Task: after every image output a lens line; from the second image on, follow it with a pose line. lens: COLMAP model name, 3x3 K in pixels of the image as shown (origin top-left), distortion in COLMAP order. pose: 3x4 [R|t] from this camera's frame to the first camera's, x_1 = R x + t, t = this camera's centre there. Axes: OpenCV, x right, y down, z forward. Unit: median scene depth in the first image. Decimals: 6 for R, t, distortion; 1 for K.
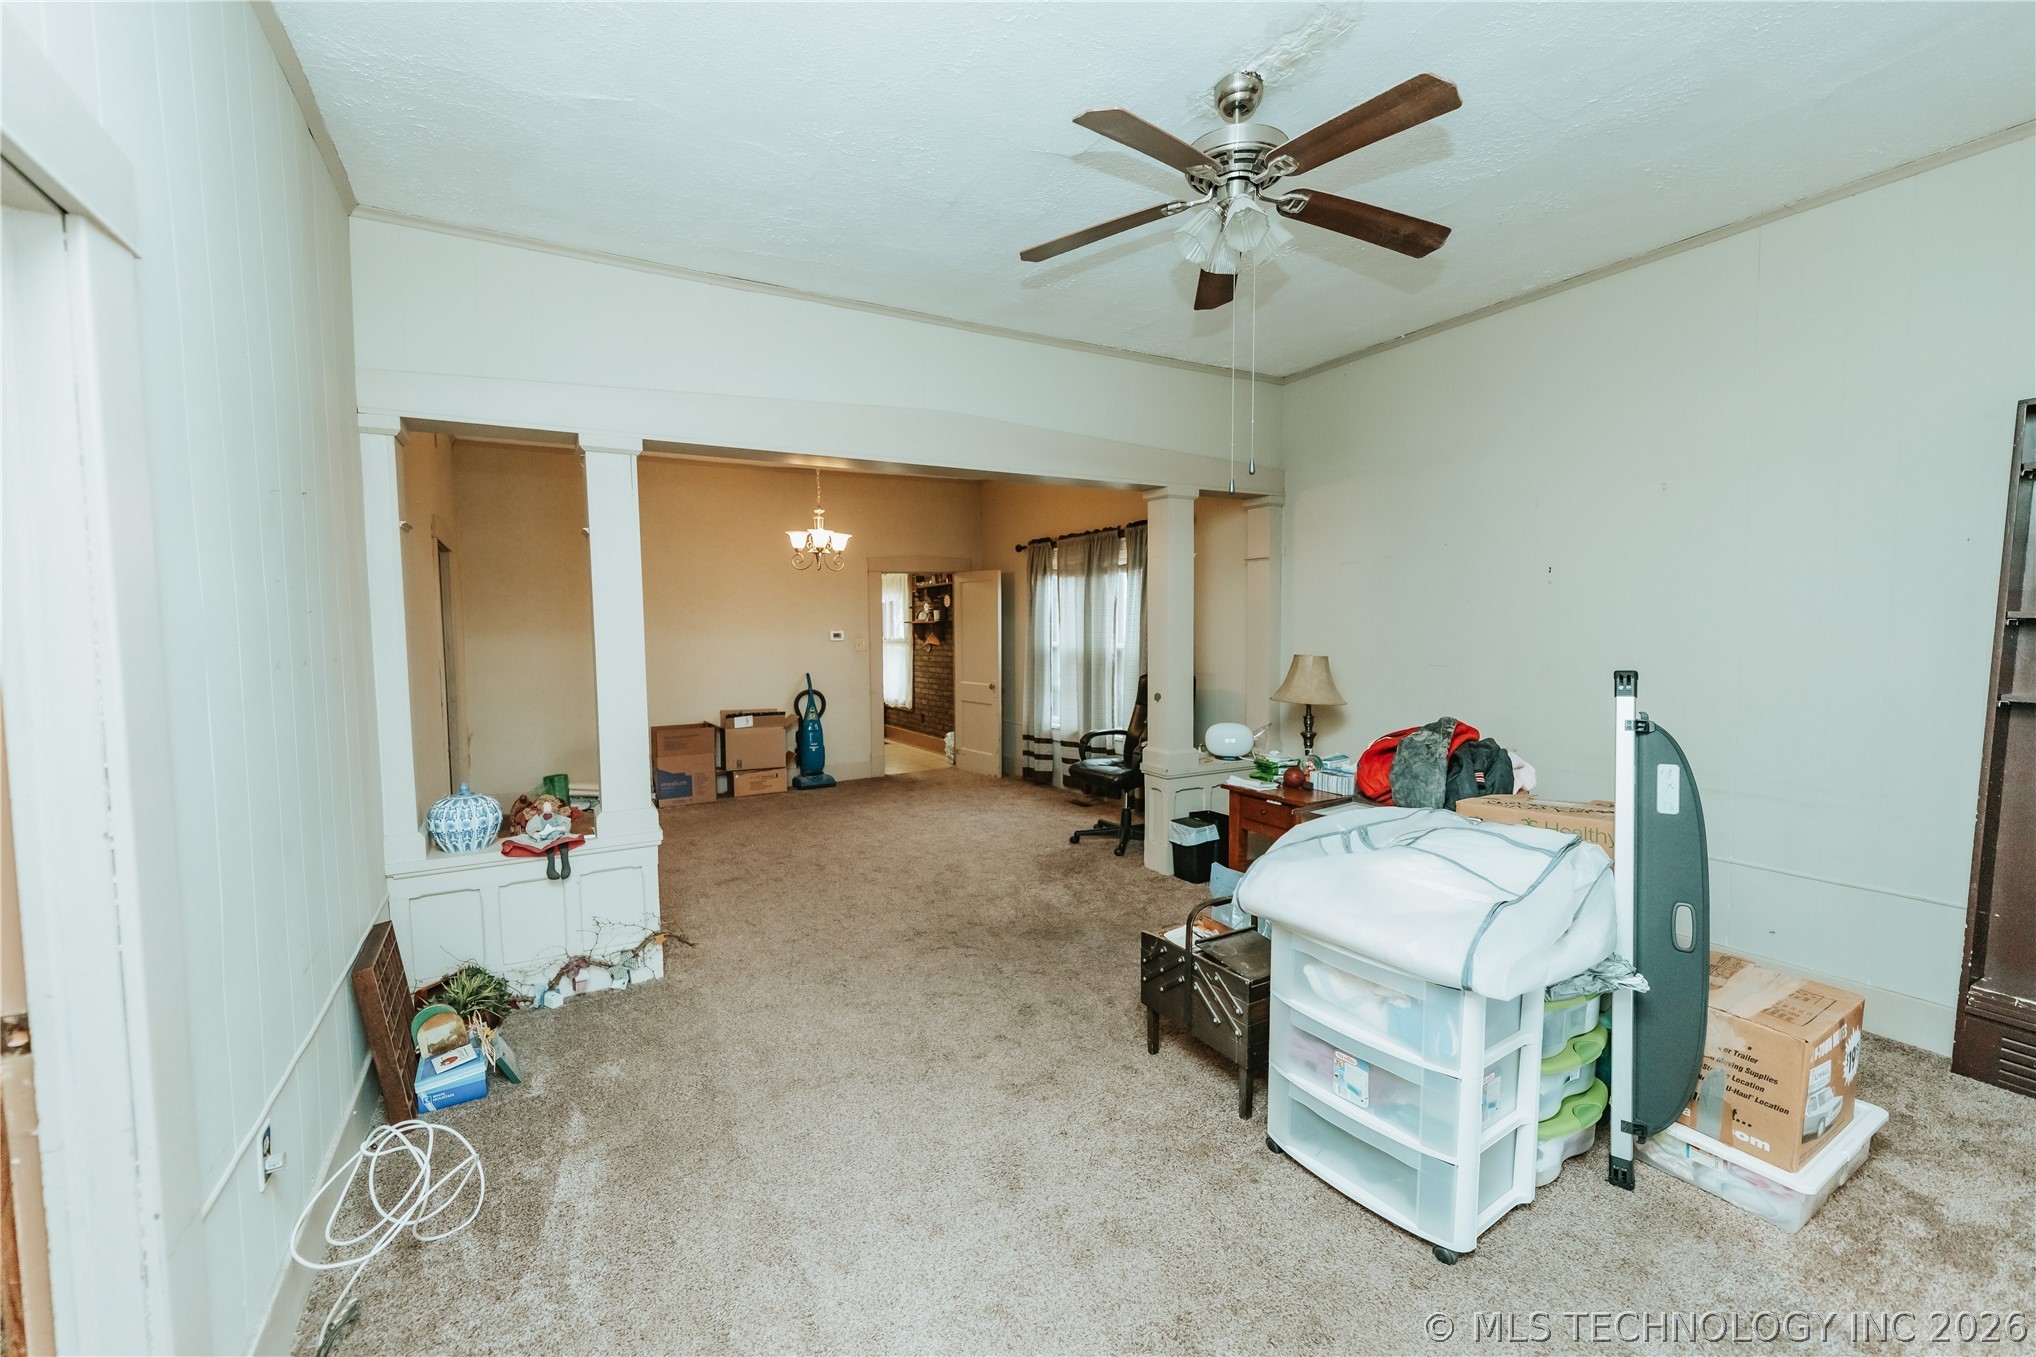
lens RADIAL K [[813.2, 0, 1010.9], [0, 813.2, 681.2], [0, 0, 1]] dist [0.002411, 0.000084]
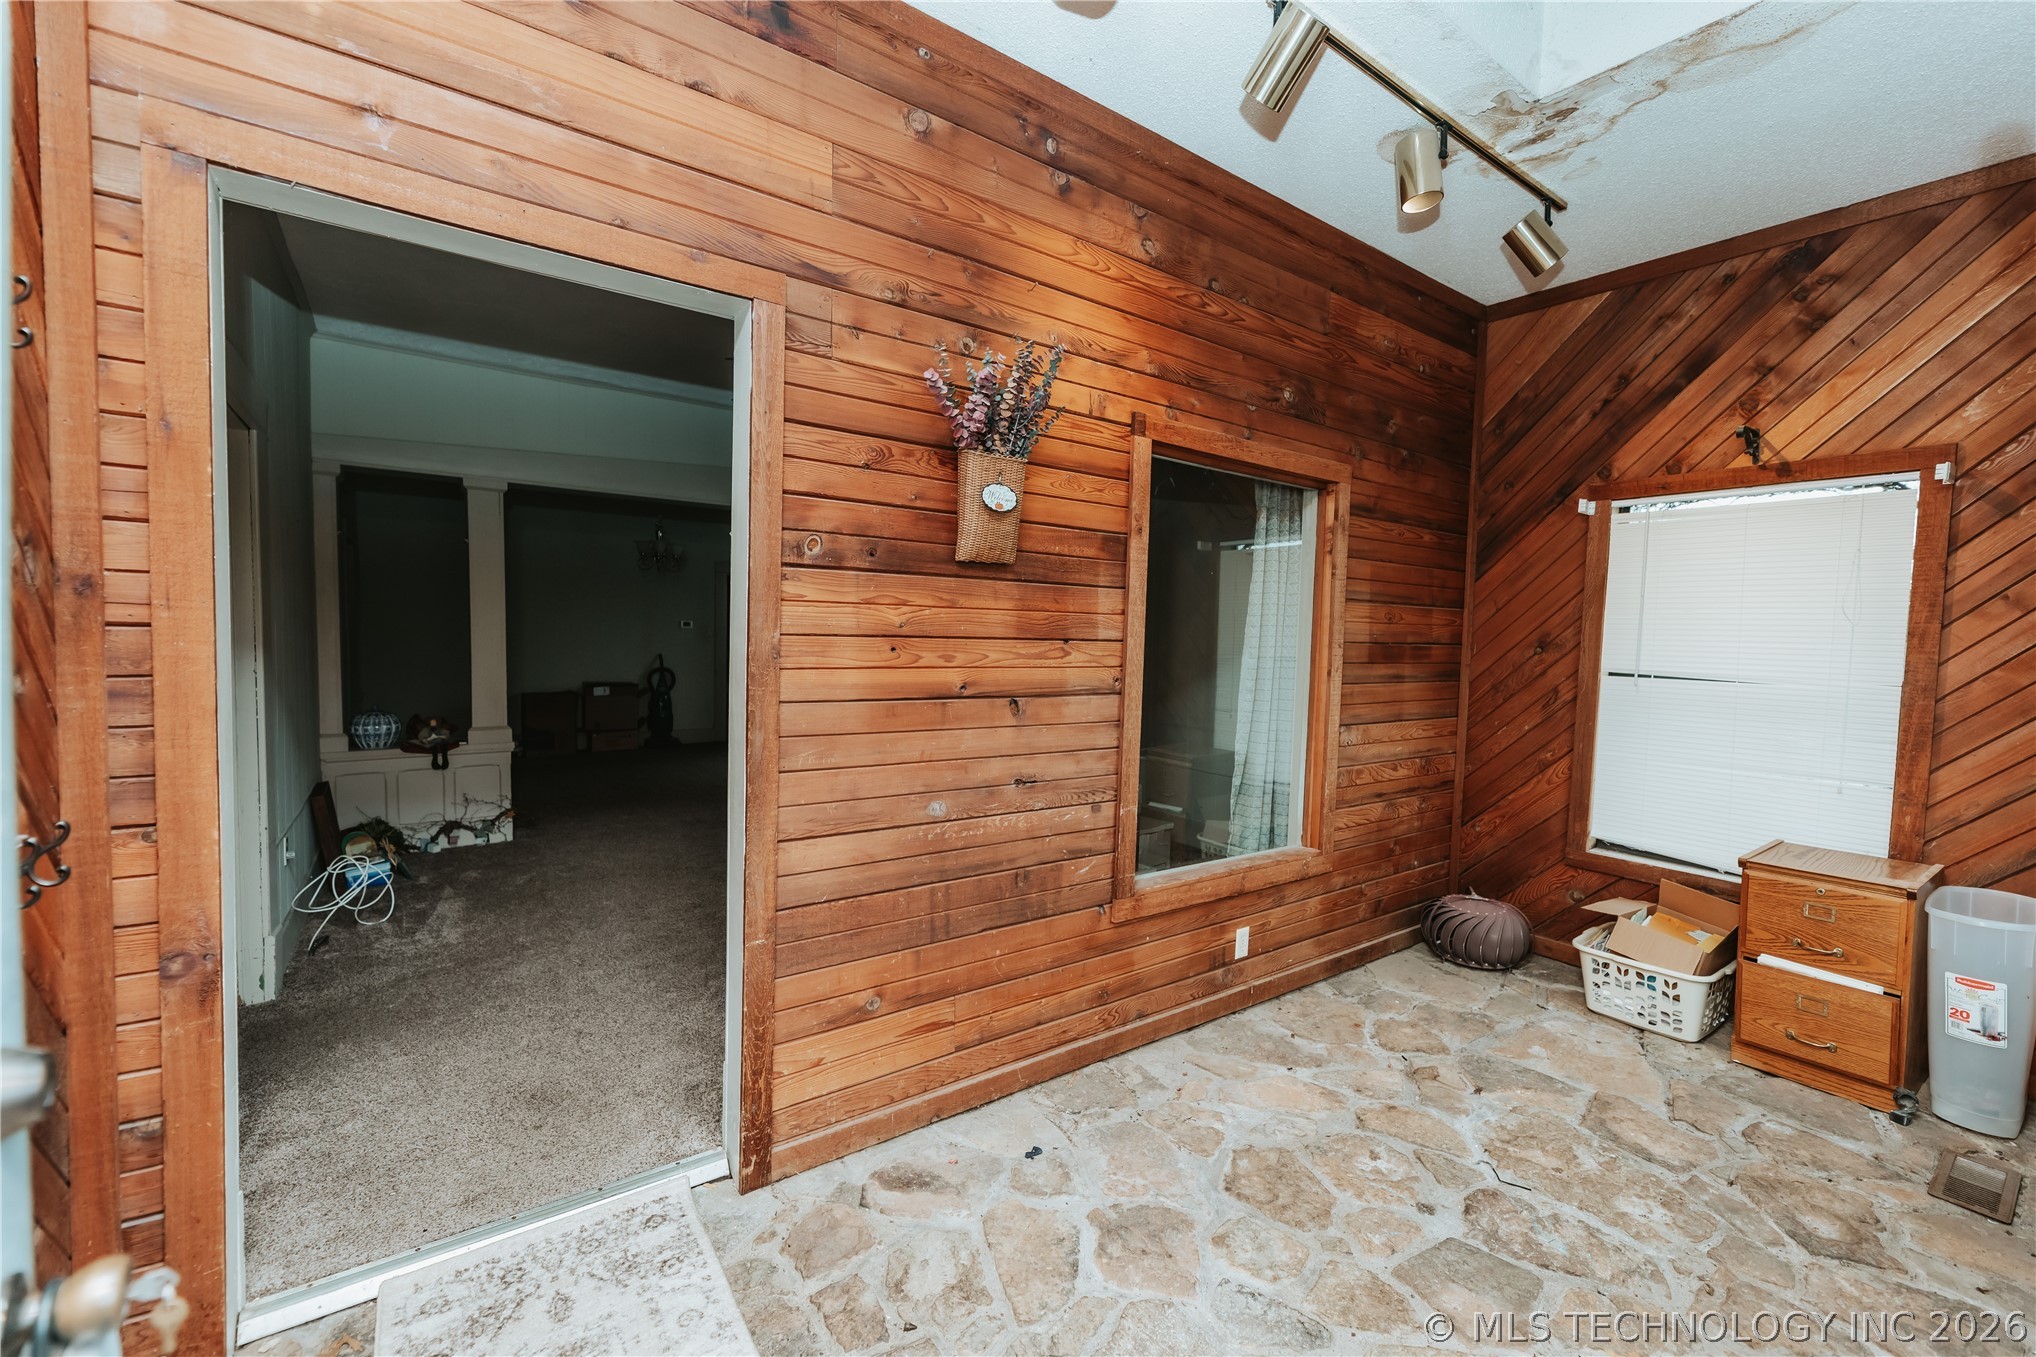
lens RADIAL K [[813.2, 0, 1006.6], [0, 813.2, 669.7], [0, 0, 1]] dist [0.002411, 0.000084]
pose [[0.994936, 0.017557, 0.098962, 0.340693], [-0.015750, 0.999695, -0.019013, 0.066890], [-0.099266, 0.017358, 0.994910, -0.616727]]
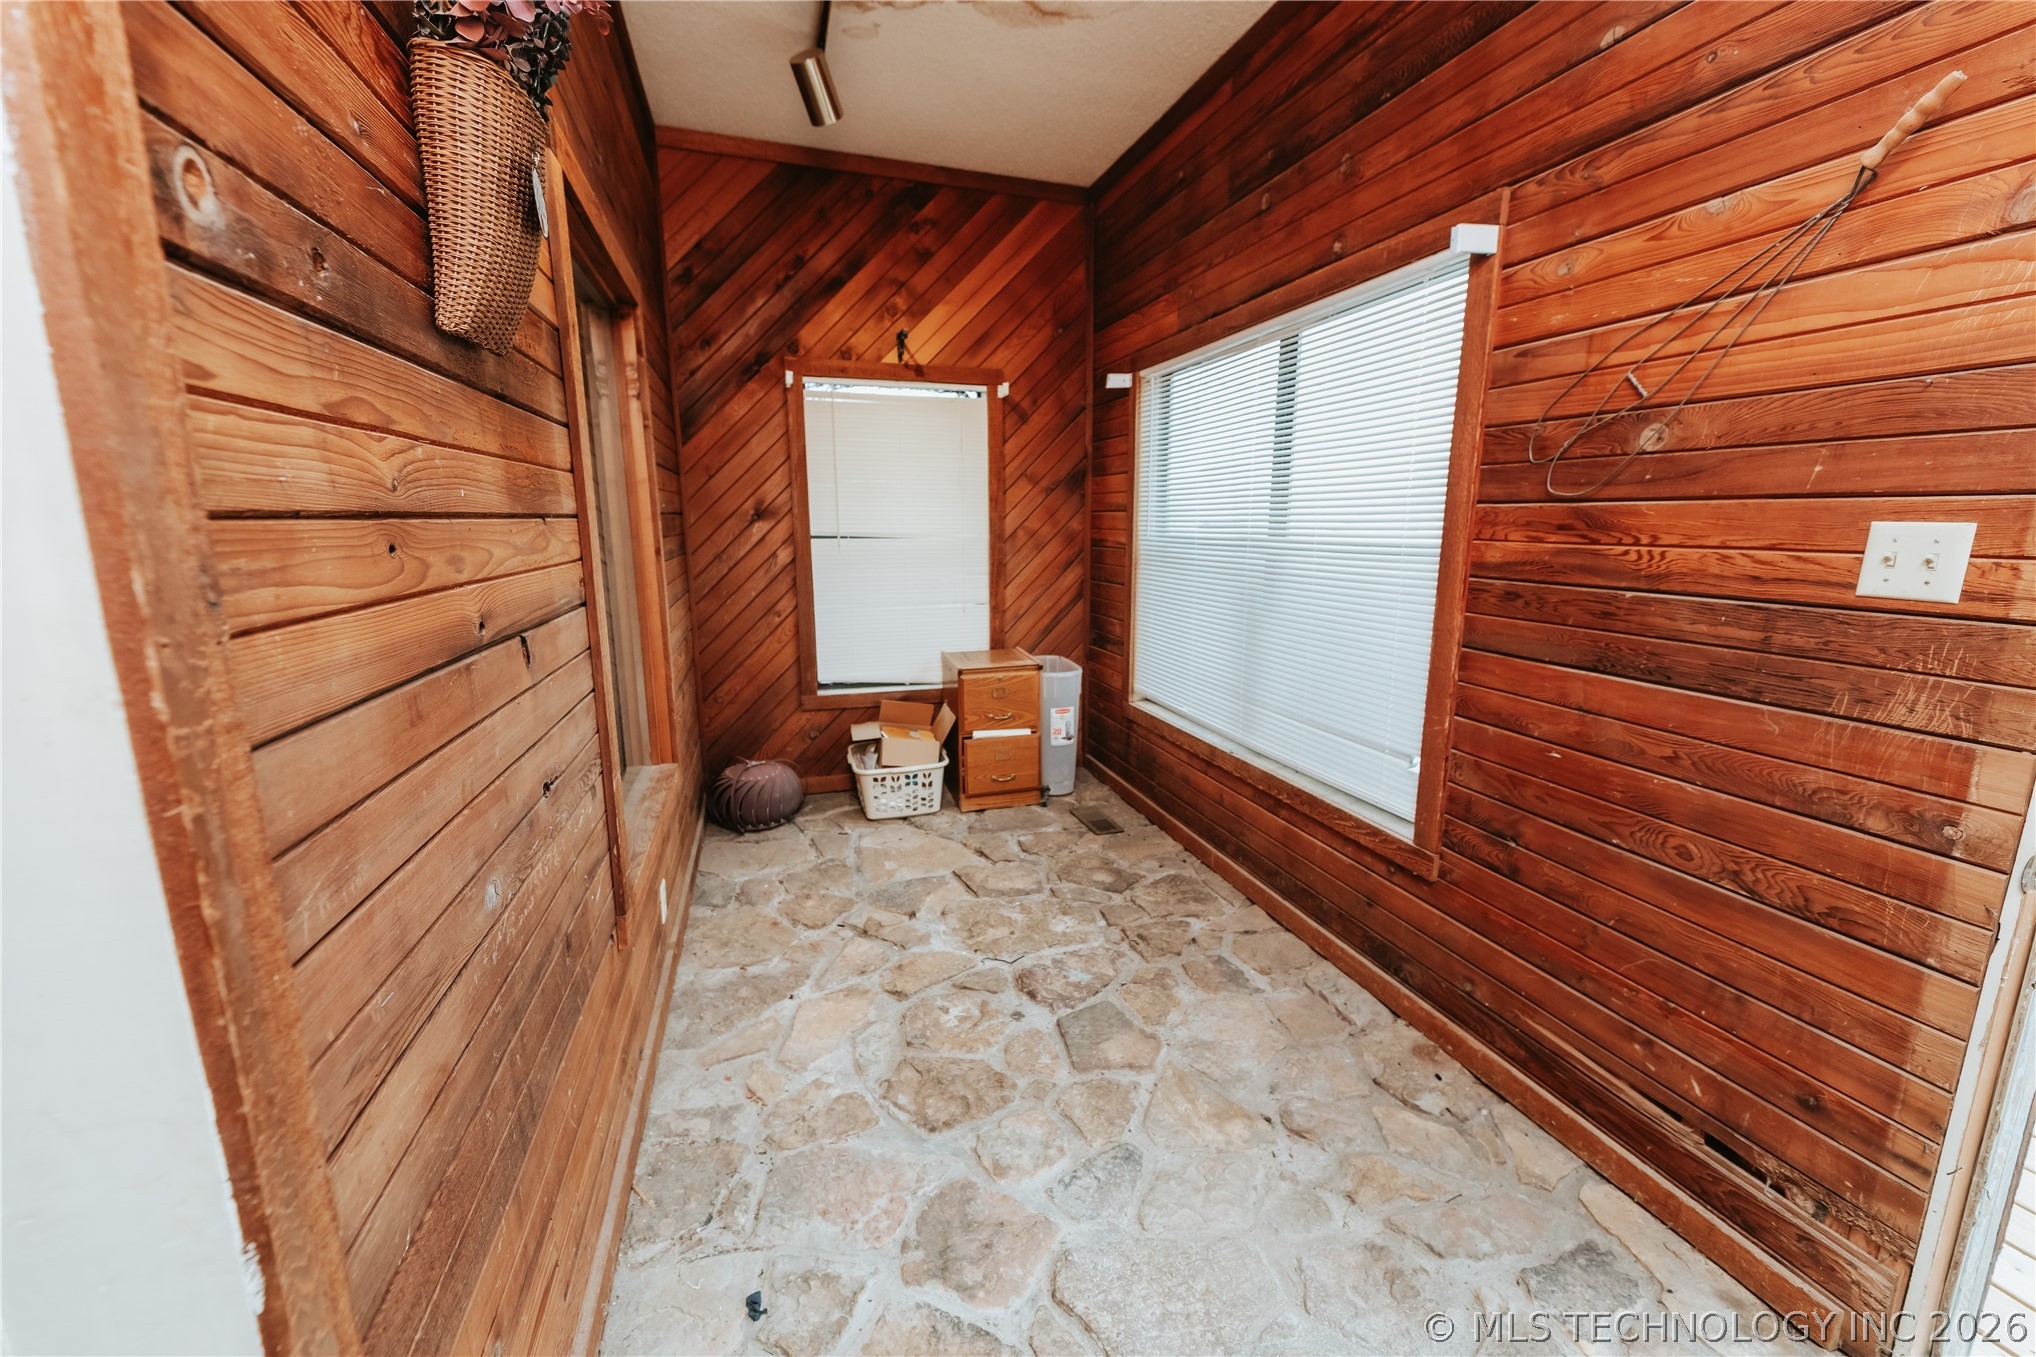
lens RADIAL K [[813.2, 0, 1018.5], [0, 813.2, 671.8], [0, 0, 1]] dist [0.002411, 0.000084]
pose [[0.217483, -0.183795, 0.958603, -0.780325], [0.060338, 0.982764, 0.174738, -0.043393], [-0.974197, 0.019837, 0.224824, 1.419255]]
